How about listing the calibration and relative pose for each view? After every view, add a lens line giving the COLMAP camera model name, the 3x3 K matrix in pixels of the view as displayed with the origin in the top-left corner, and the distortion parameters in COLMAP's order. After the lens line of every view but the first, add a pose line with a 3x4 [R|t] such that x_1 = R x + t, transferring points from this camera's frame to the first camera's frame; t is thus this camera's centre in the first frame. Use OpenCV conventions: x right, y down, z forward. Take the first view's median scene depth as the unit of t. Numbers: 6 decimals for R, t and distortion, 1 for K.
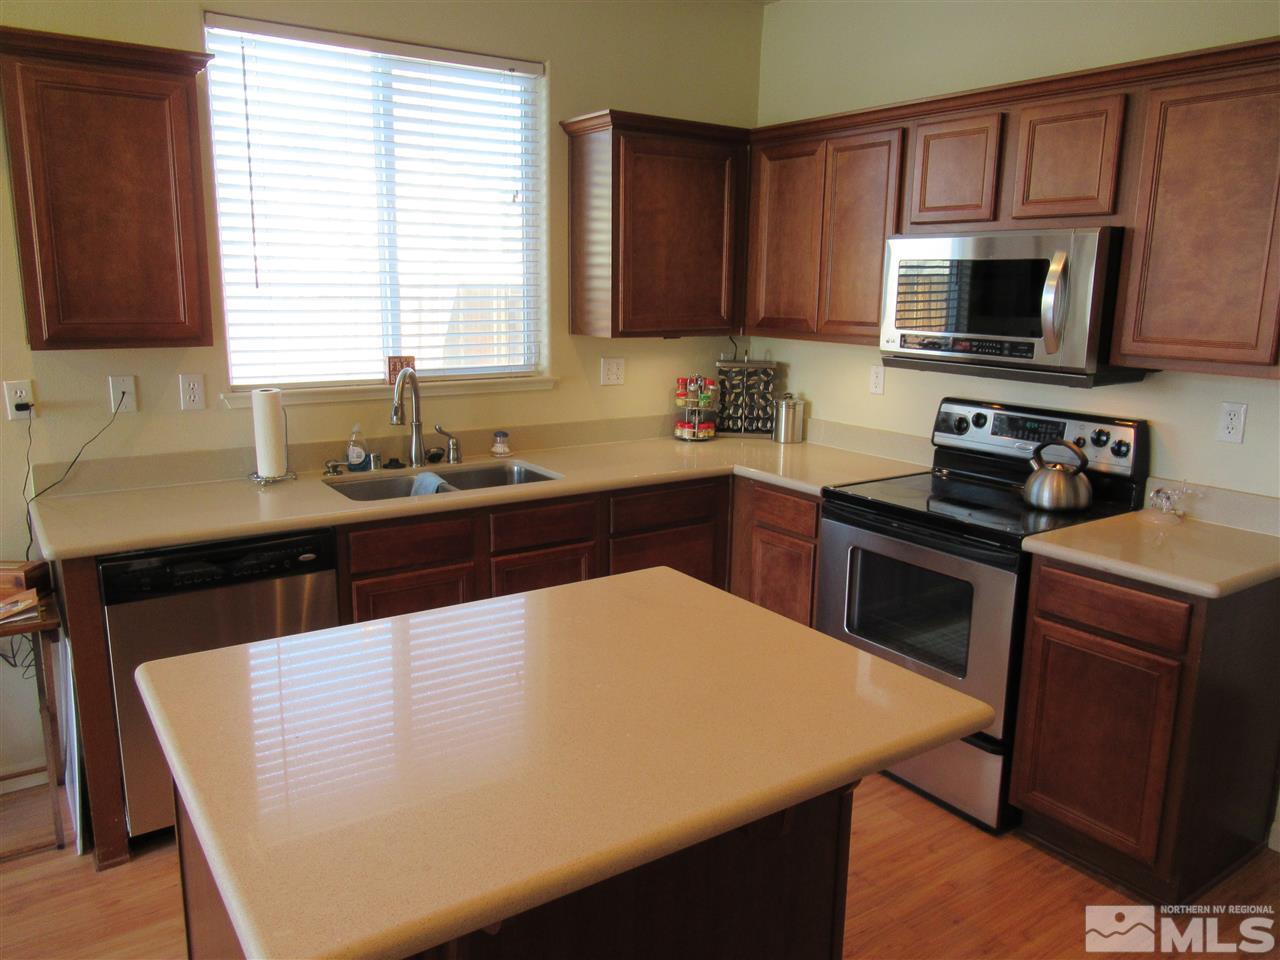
lens RADIAL K [[959.4, 0, 637.7], [0, 959.4, 478.8], [0, 0, 1]] dist [-0.002829, -0.007150]
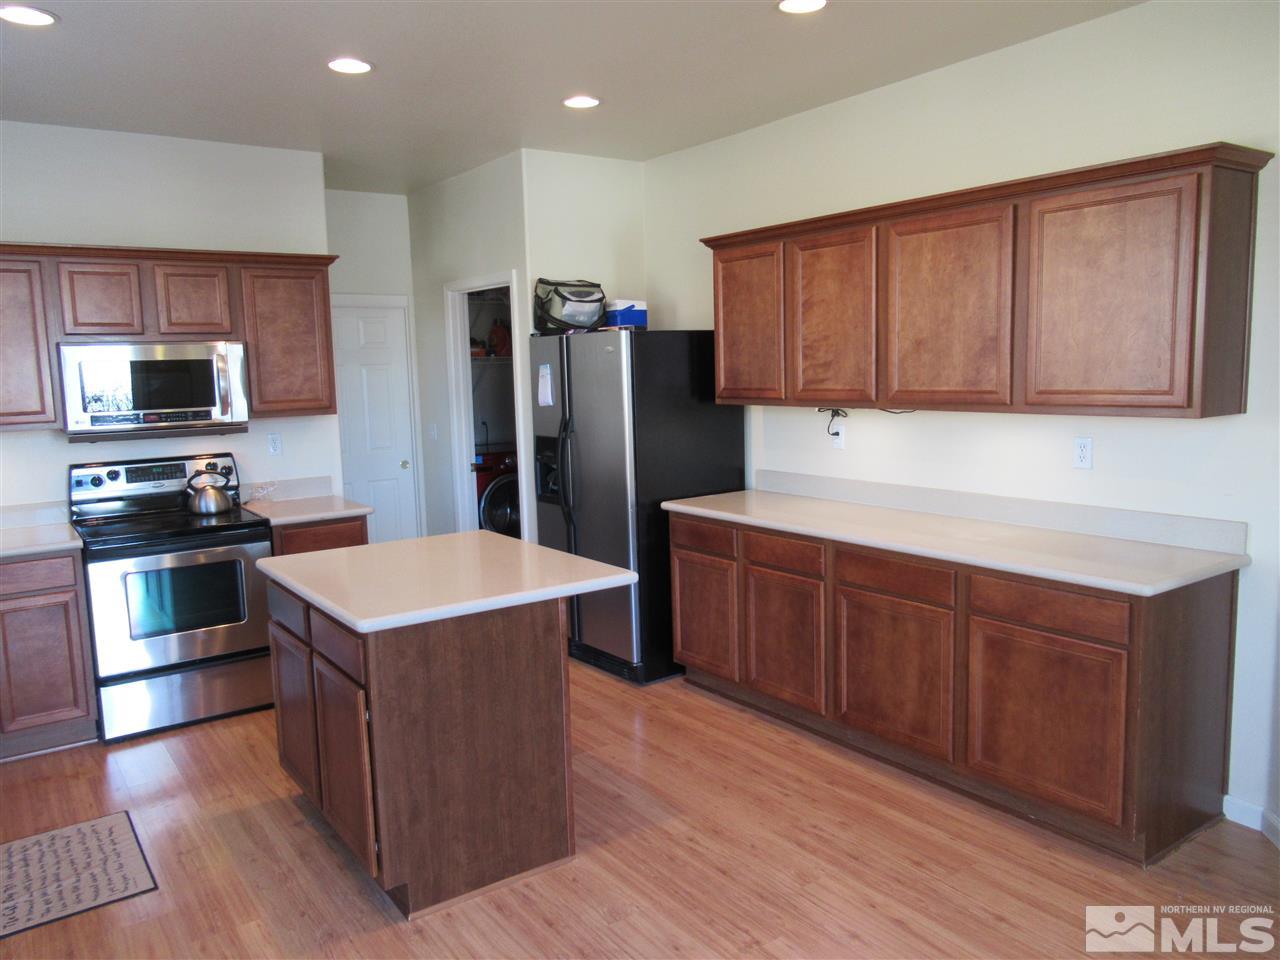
lens RADIAL K [[959.4, 0, 631.1], [0, 959.4, 478.2], [0, 0, 1]] dist [-0.002829, -0.007150]
pose [[-0.012156, -0.134183, 0.990882, -1.181031], [0.228816, 0.964288, 0.133388, -0.081770], [-0.973394, 0.228351, 0.018981, 0.294619]]
